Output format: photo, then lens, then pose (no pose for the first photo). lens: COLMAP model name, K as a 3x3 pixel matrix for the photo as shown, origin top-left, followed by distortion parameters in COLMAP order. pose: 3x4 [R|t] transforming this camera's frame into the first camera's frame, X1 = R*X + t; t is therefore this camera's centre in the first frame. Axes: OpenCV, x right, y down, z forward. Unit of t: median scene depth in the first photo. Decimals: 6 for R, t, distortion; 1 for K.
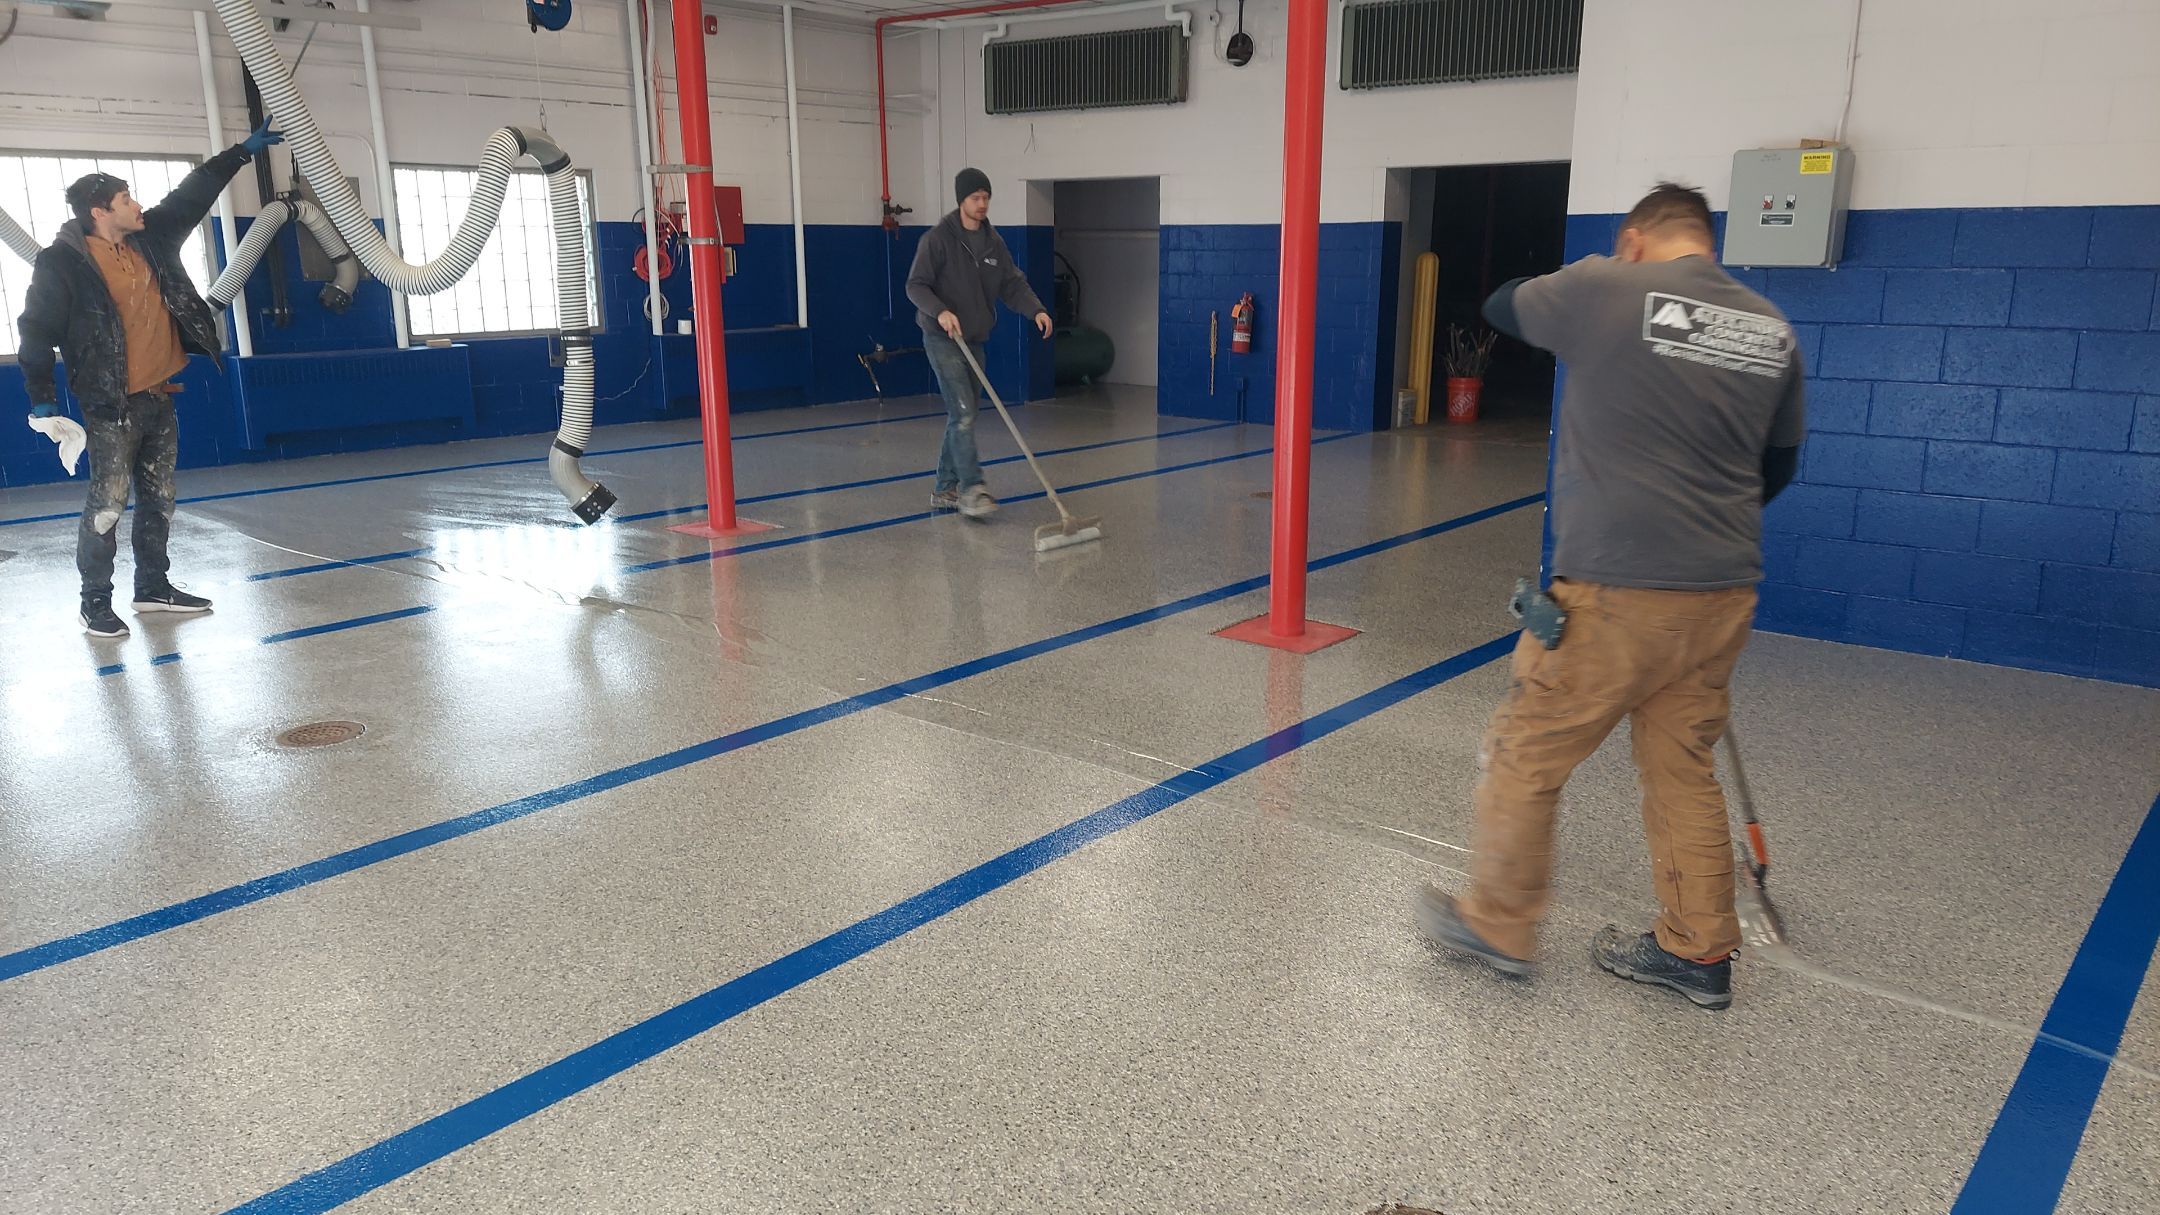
lens RADIAL K [[1575.8, 0, 1093.9], [0, 1575.8, 614.0], [0, 0, 1]] dist [0.054020, -0.015093]
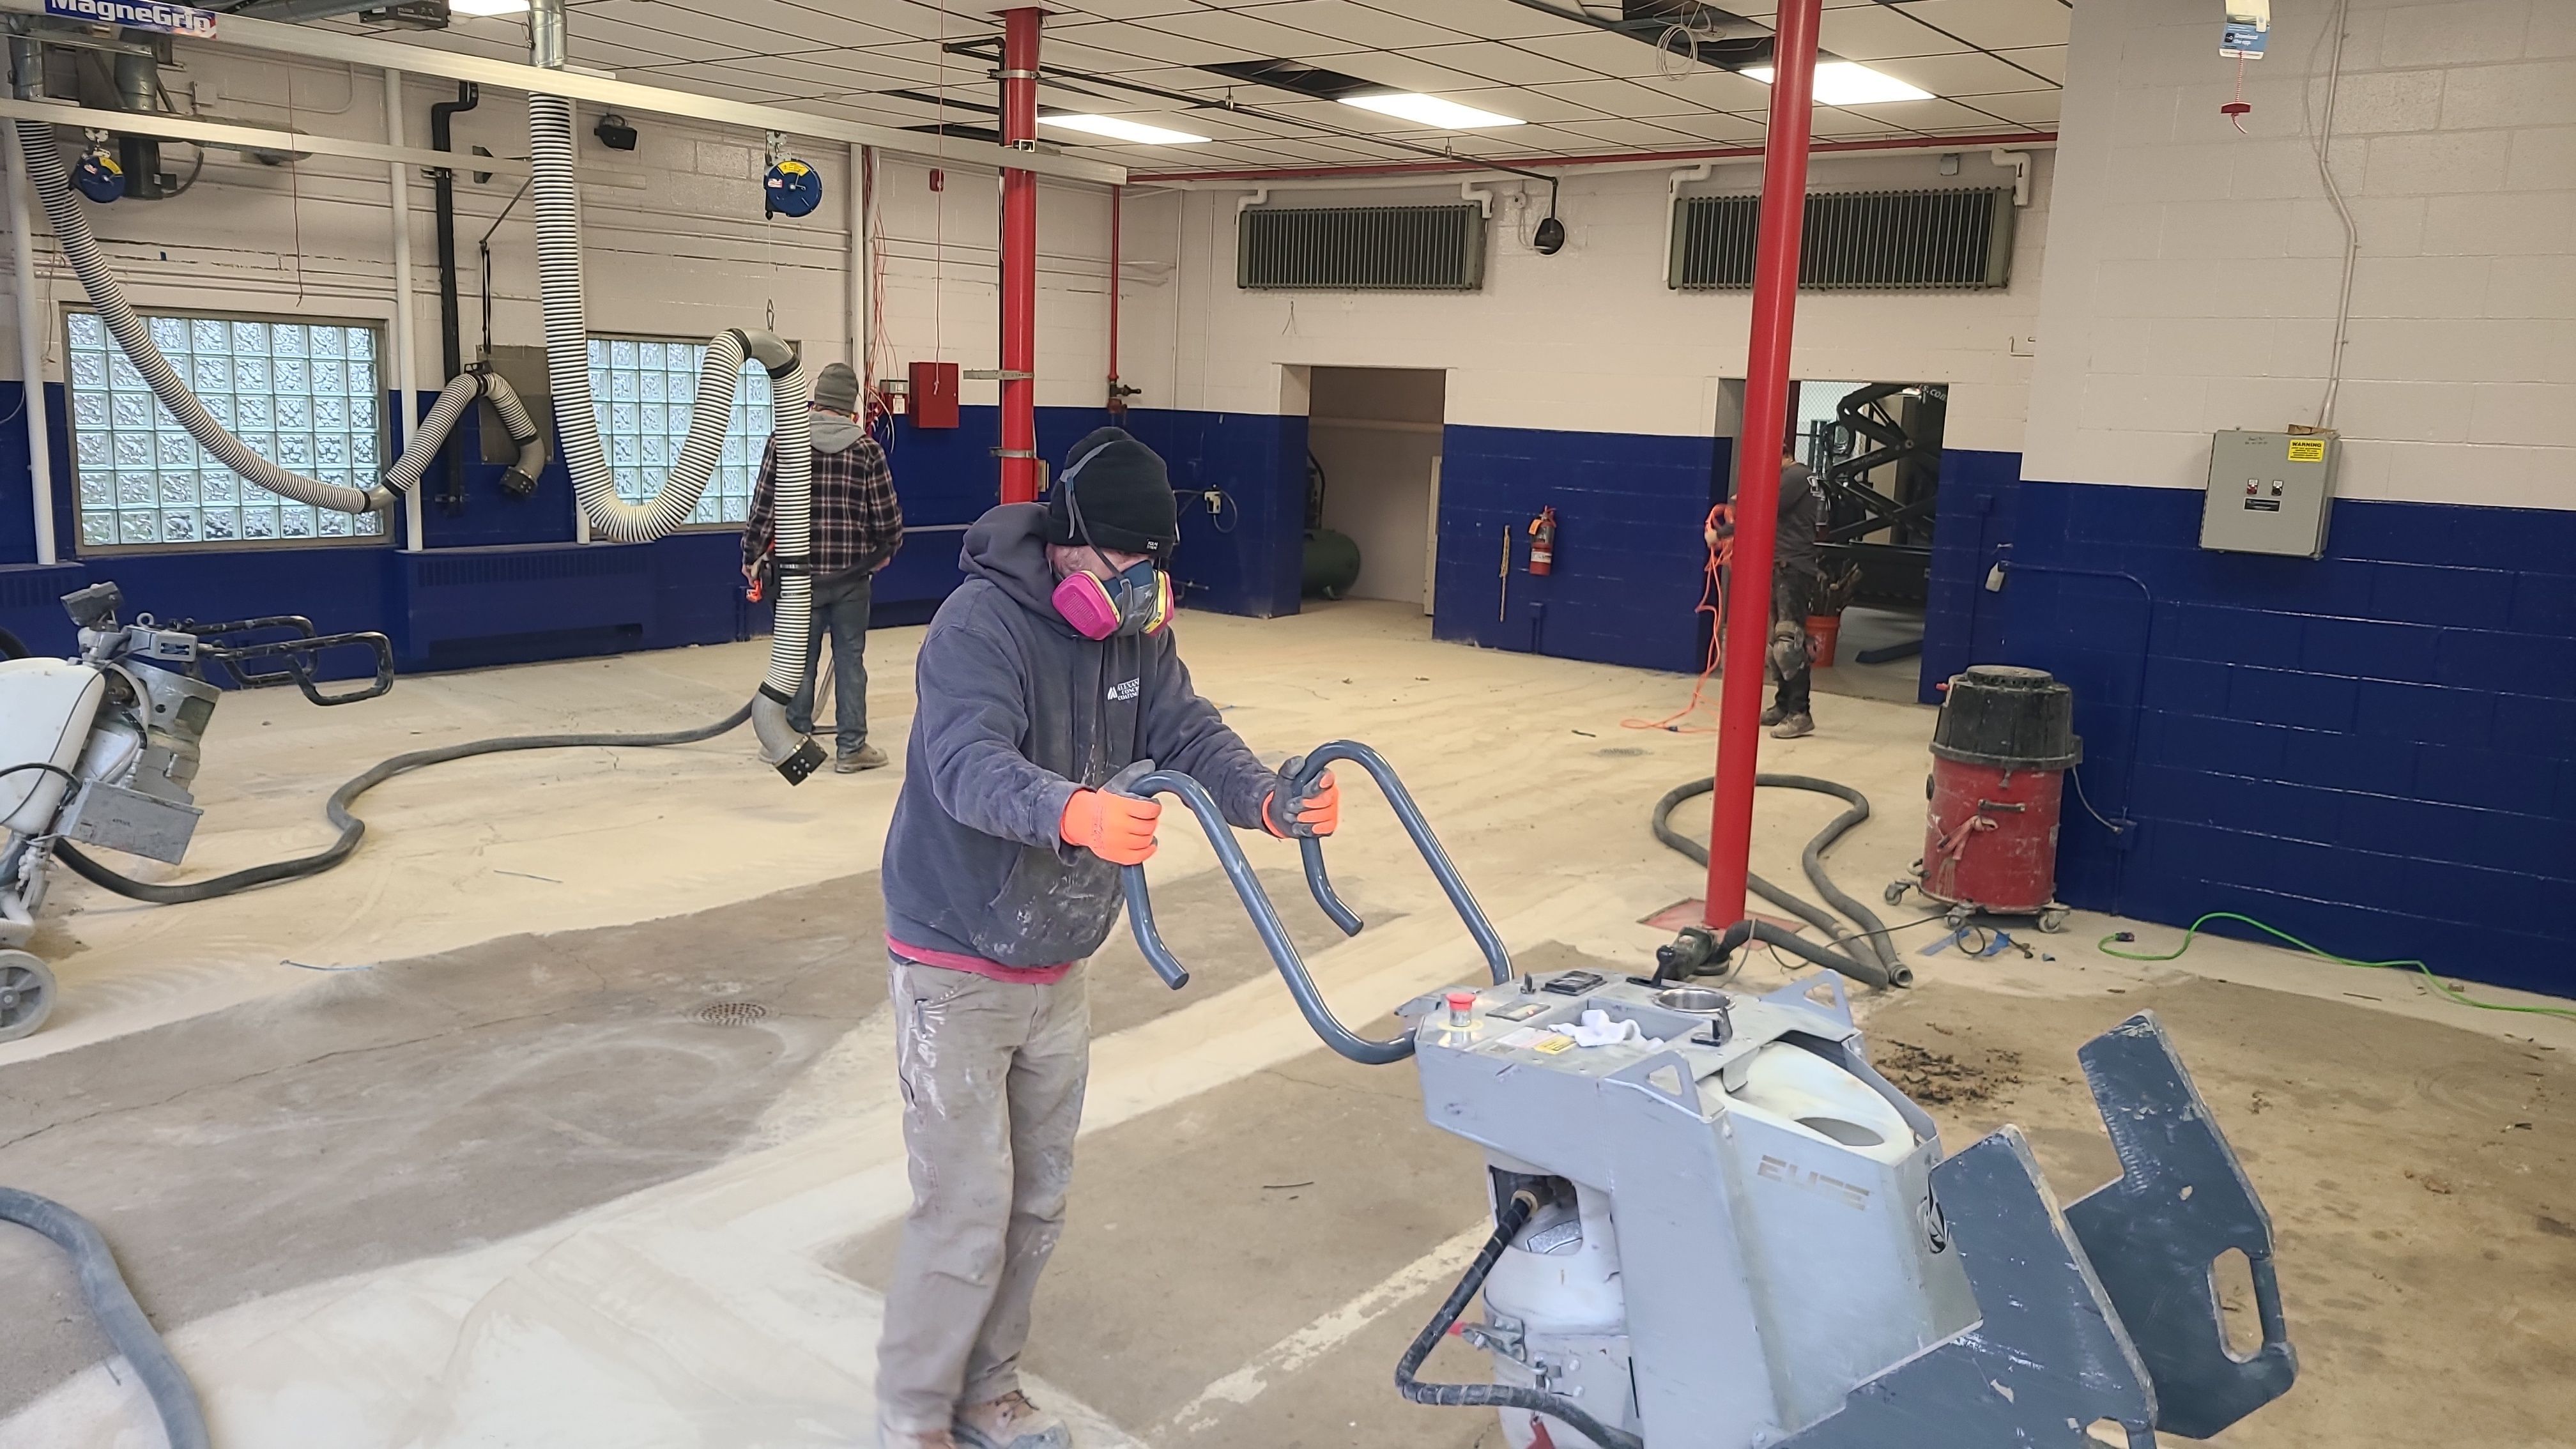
lens RADIAL K [[1967.1, 0, 1285.1], [0, 1967.1, 736.9], [0, 0, 1]] dist [0.016402, 0.008205]
pose [[0.998277, 0.029095, 0.050962, -0.101663], [-0.026228, 0.998083, -0.056051, -0.012193], [-0.052495, 0.054618, 0.997126, -0.069741]]
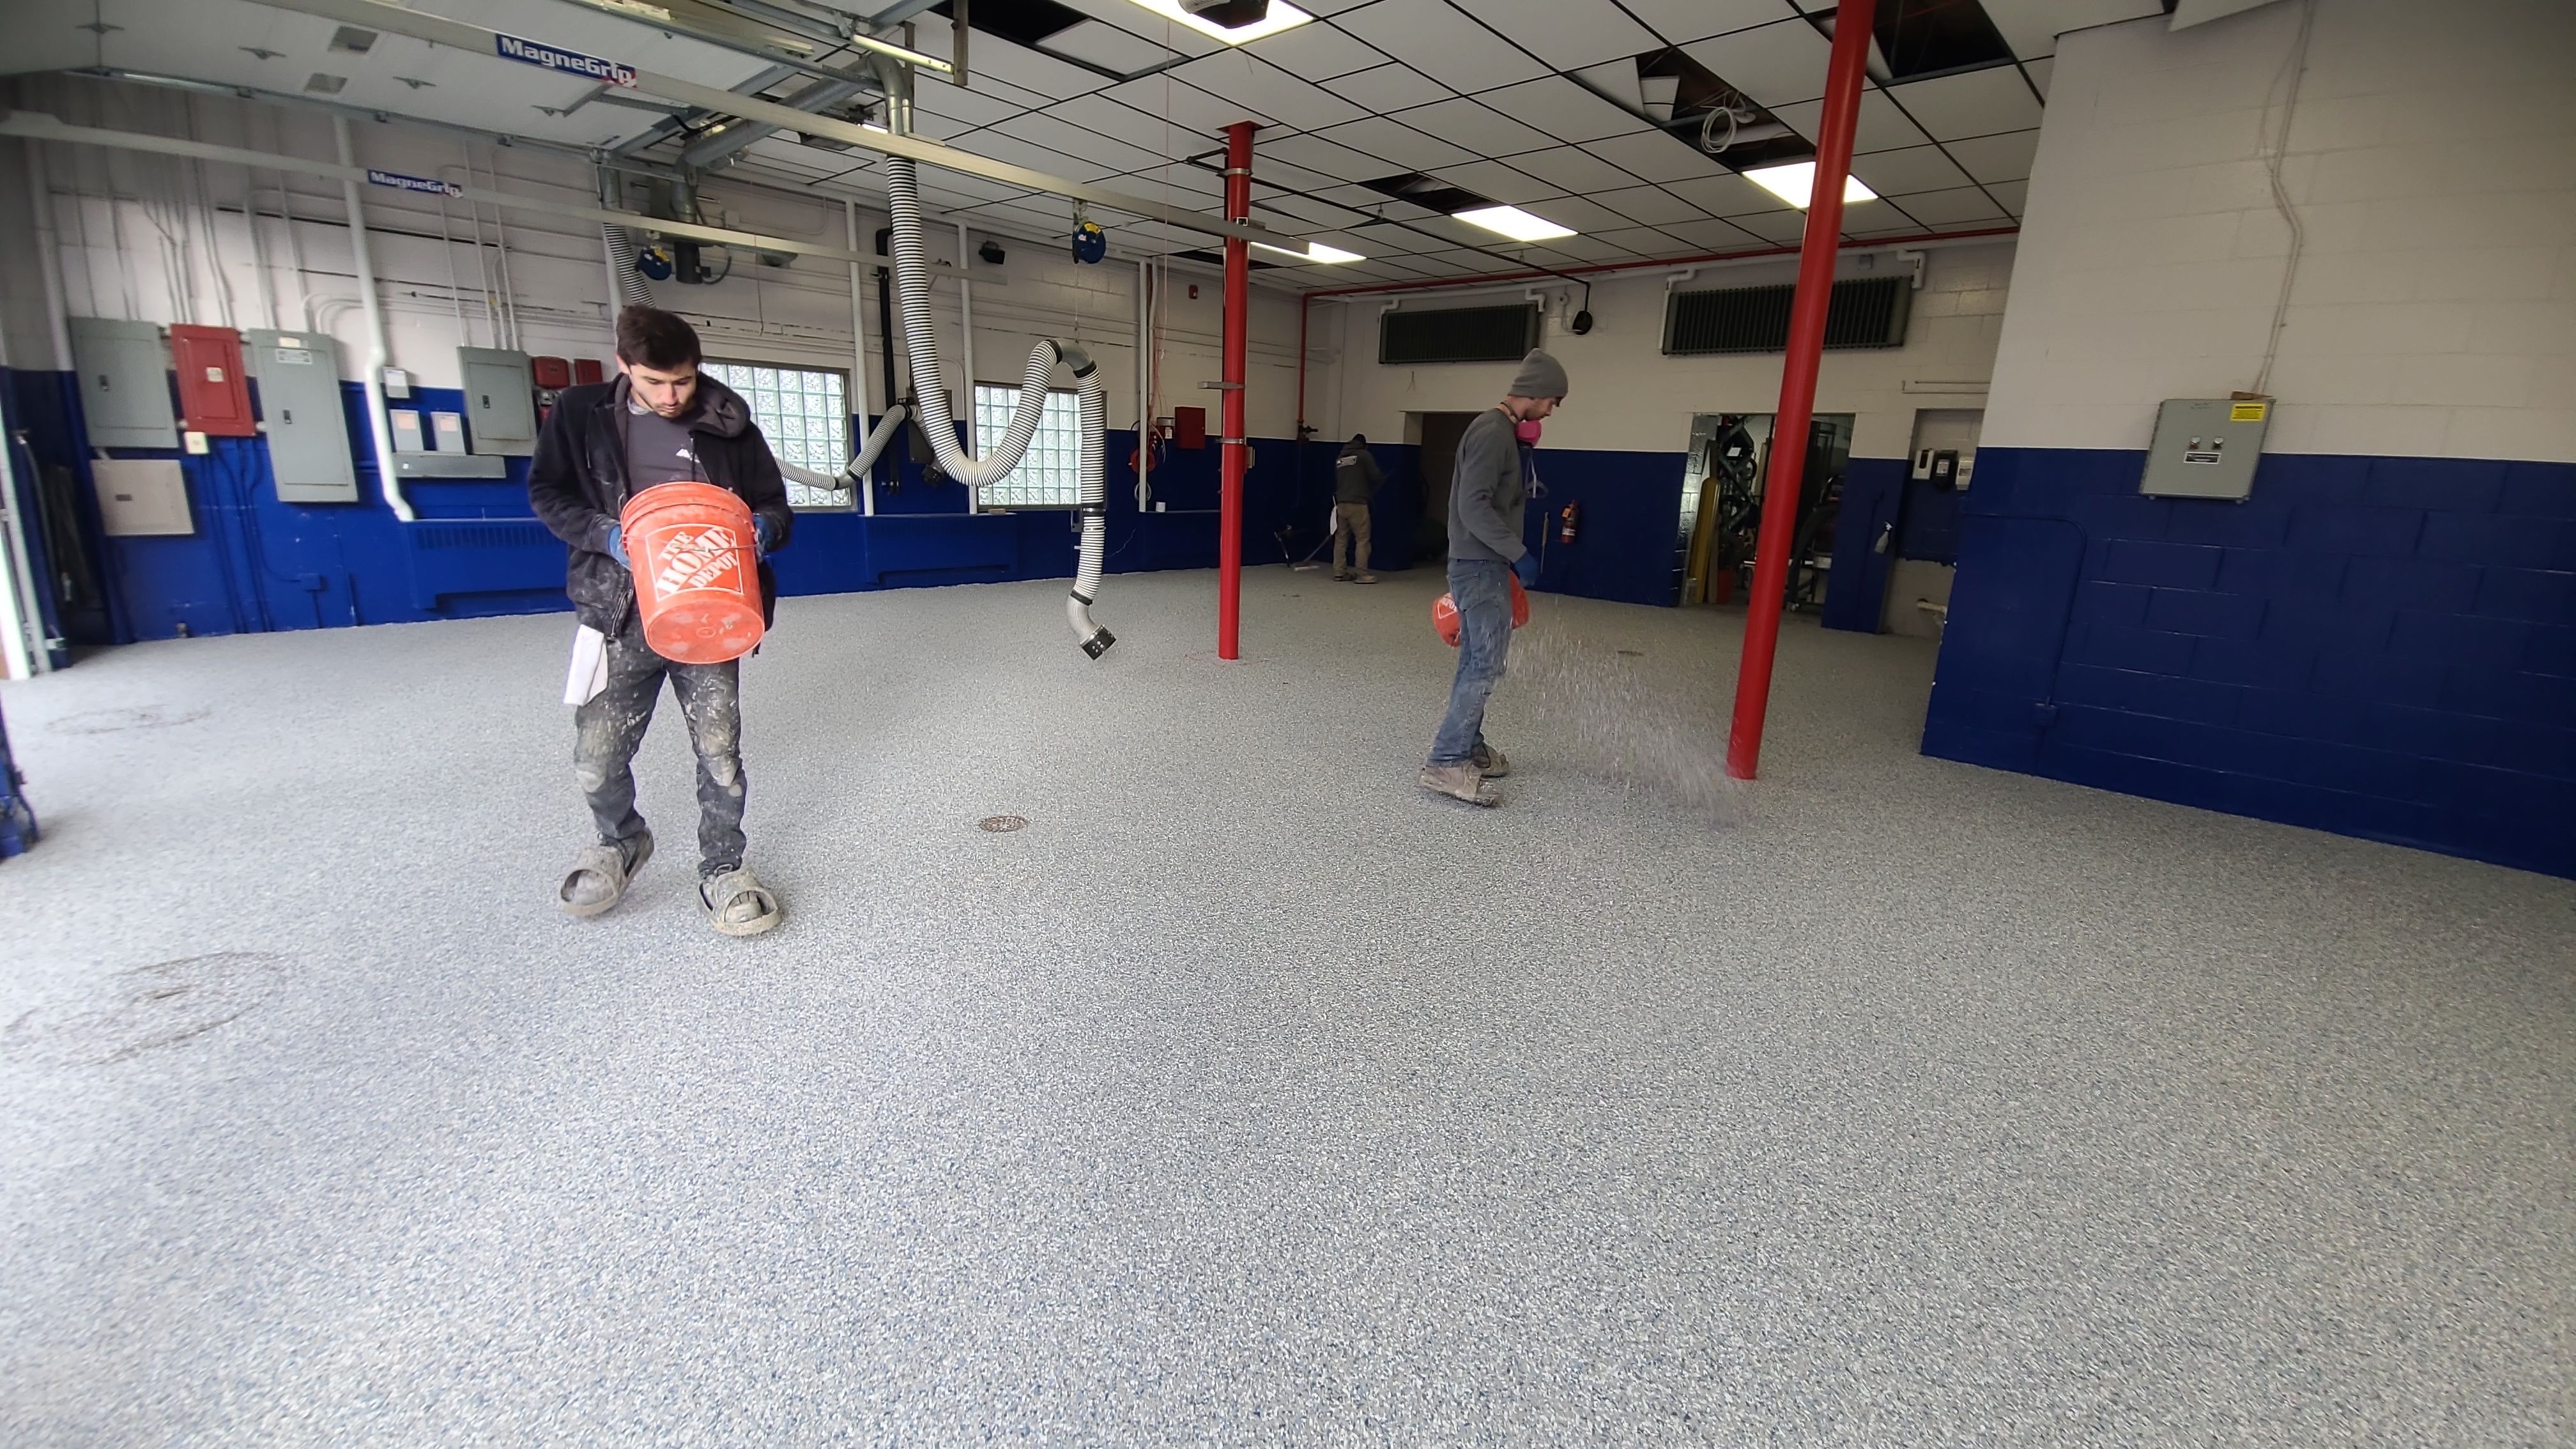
lens RADIAL K [[1042.6, 0, 1302.8], [0, 1042.6, 724.6], [0, 0, 1]] dist [0.003746, -0.000478]
pose [[0.998193, 0.052306, -0.029561, -0.103108], [-0.051874, 0.998538, 0.015185, -0.010405], [0.030312, -0.013624, 0.999448, 0.086987]]
